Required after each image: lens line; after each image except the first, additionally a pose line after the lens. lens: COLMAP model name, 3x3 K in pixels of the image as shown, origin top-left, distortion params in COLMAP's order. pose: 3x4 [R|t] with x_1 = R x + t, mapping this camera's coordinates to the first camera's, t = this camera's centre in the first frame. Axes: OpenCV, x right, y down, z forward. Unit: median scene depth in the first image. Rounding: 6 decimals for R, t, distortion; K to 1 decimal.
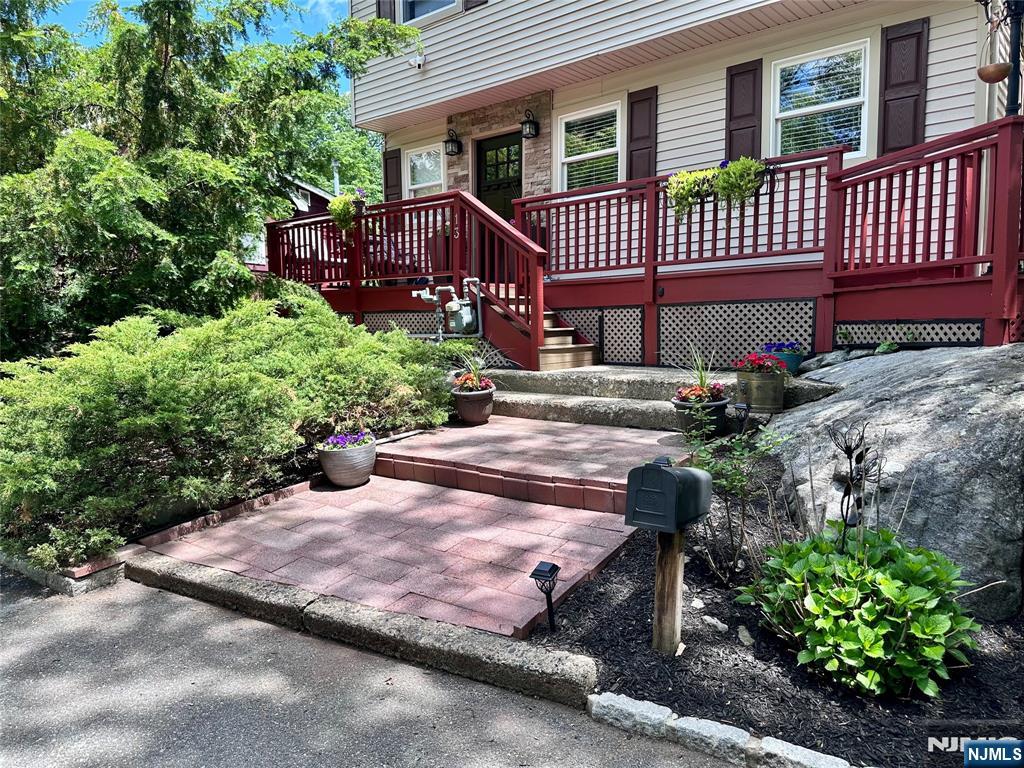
lens RADIAL K [[720.2, 0, 515.5], [0, 720.2, 394.8], [0, 0, 1]] dist [0.053017, -0.070738]
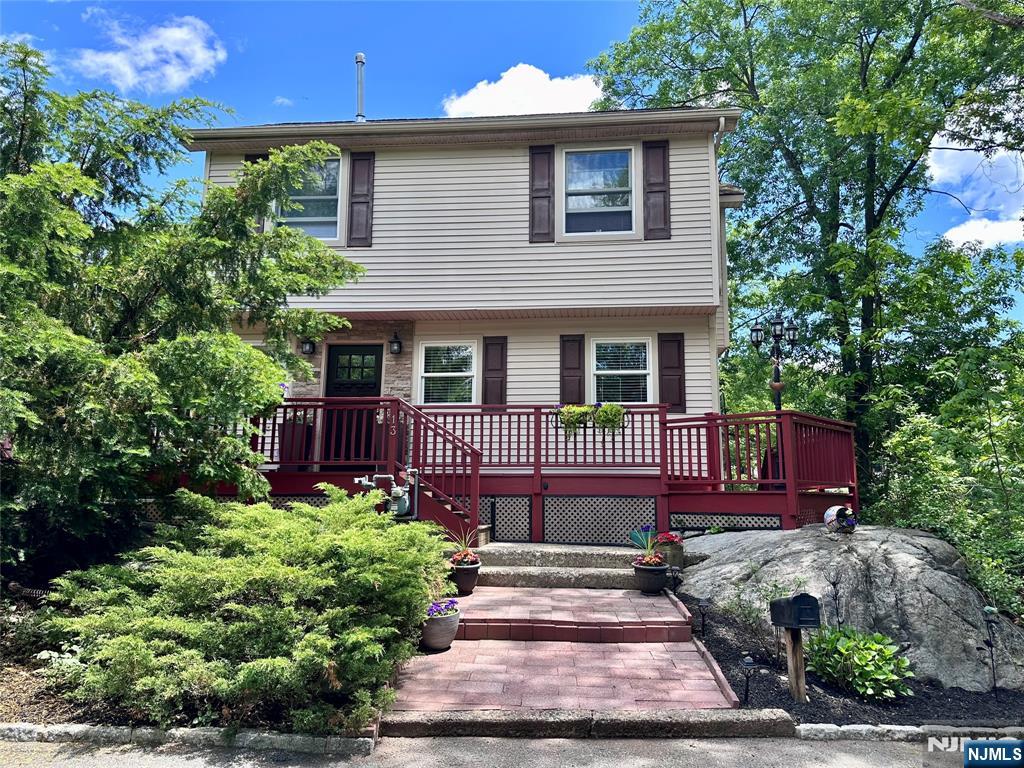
lens RADIAL K [[720.2, 0, 520.7], [0, 720.2, 377.7], [0, 0, 1]] dist [0.053017, -0.070738]
pose [[0.817987, 0.116846, 0.563244, -0.711229], [0.034051, 0.967600, -0.250182, -0.002003], [-0.574228, 0.223825, 0.787505, -0.108455]]
